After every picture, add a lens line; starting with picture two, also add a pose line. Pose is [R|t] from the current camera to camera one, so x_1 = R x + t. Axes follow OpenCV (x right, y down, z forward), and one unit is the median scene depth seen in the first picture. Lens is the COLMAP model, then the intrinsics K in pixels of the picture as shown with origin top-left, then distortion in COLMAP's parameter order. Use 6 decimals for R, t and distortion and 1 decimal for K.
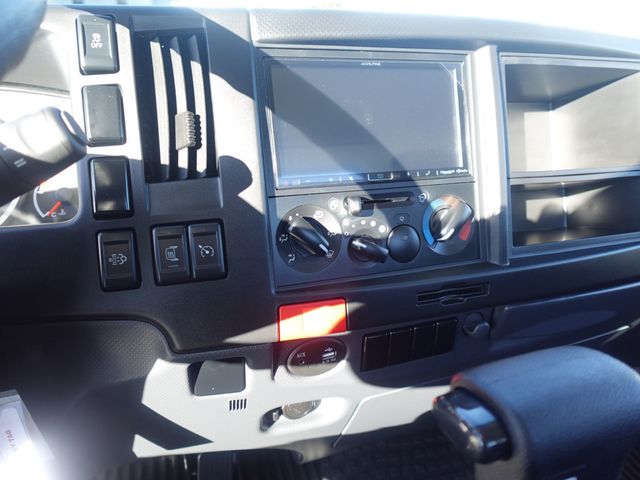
lens RADIAL K [[454.4, 0, 320.0], [0, 454.4, 240.0], [0, 0, 1]] dist [-0.002653, 0.002006]
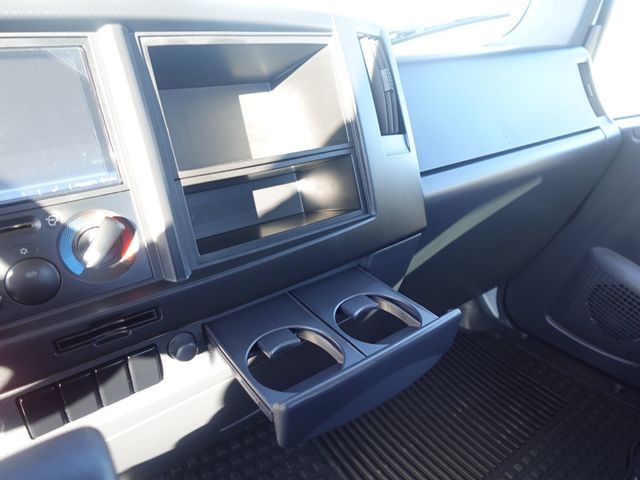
lens RADIAL K [[454.4, 0, 320.0], [0, 454.4, 240.0], [0, 0, 1]] dist [-0.002653, 0.002006]
pose [[0.955389, -0.159281, 0.248718, 0.453598], [0.147595, 0.986905, 0.065072, -0.039136], [-0.255826, -0.025459, 0.966388, 0.094013]]
